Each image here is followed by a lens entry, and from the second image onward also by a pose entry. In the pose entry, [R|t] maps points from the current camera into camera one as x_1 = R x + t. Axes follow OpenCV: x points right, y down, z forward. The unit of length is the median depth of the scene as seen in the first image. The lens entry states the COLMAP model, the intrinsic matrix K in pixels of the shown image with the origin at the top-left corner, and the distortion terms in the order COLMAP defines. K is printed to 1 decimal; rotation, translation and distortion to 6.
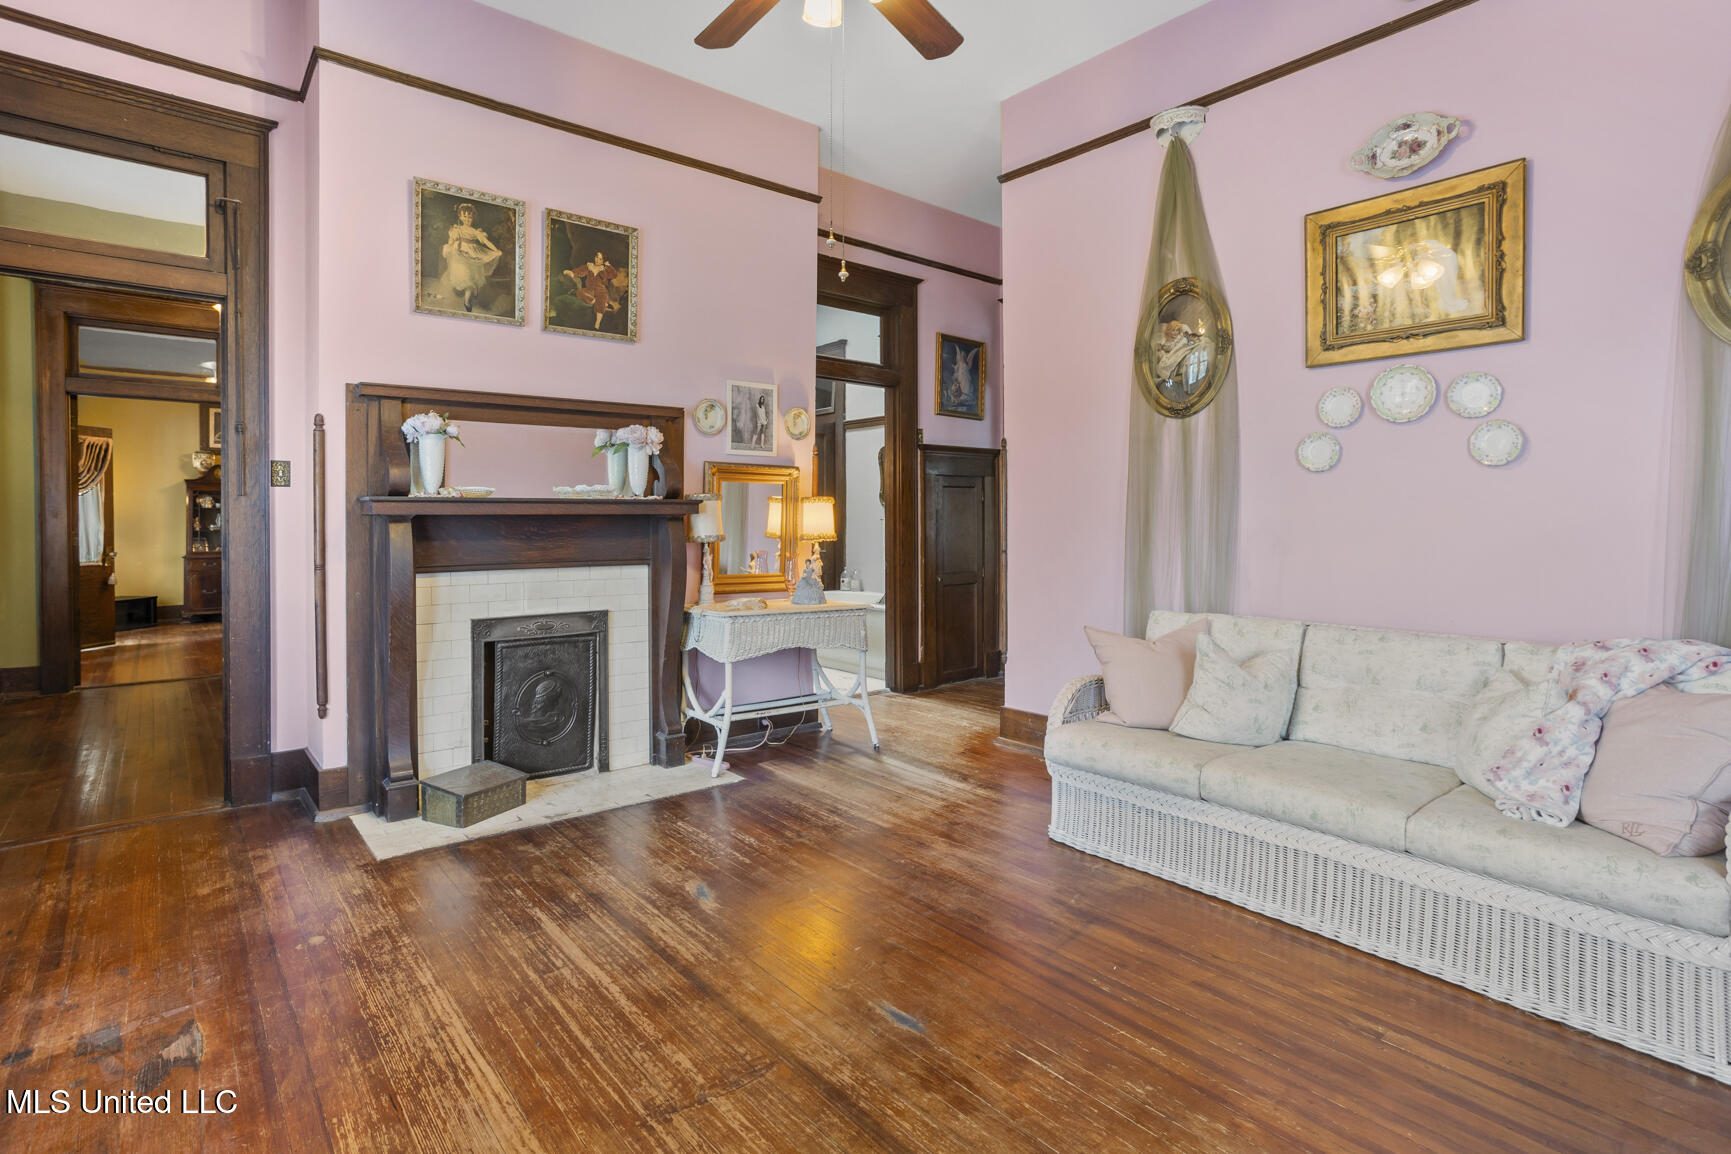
lens RADIAL K [[867.3, 0, 858.3], [0, 867.3, 534.1], [0, 0, 1]] dist [-0.023085, 0.002438]
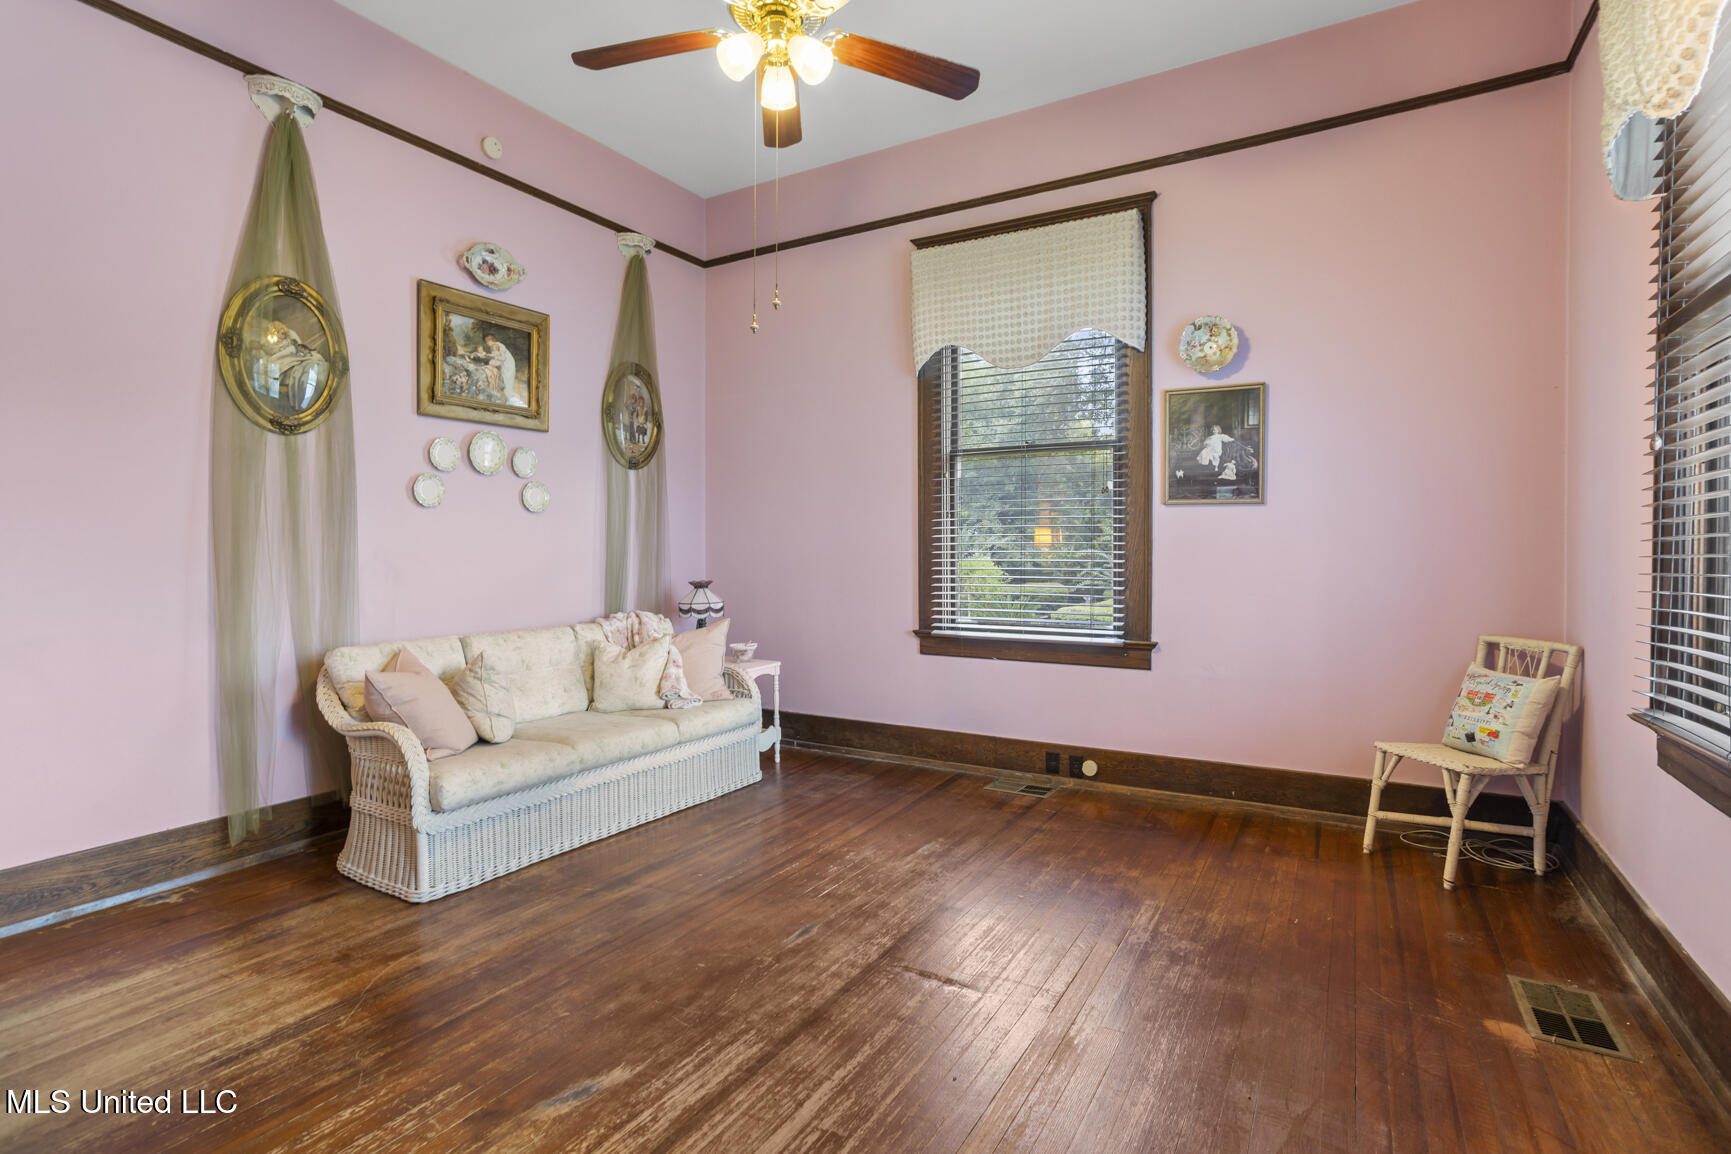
lens RADIAL K [[867.3, 0, 866.0], [0, 867.3, 573.4], [0, 0, 1]] dist [-0.023085, 0.002438]
pose [[-0.355027, -0.027445, 0.934453, -0.841099], [0.014832, 0.999278, 0.034984, -0.017271], [-0.934738, 0.026280, -0.354364, 0.963242]]
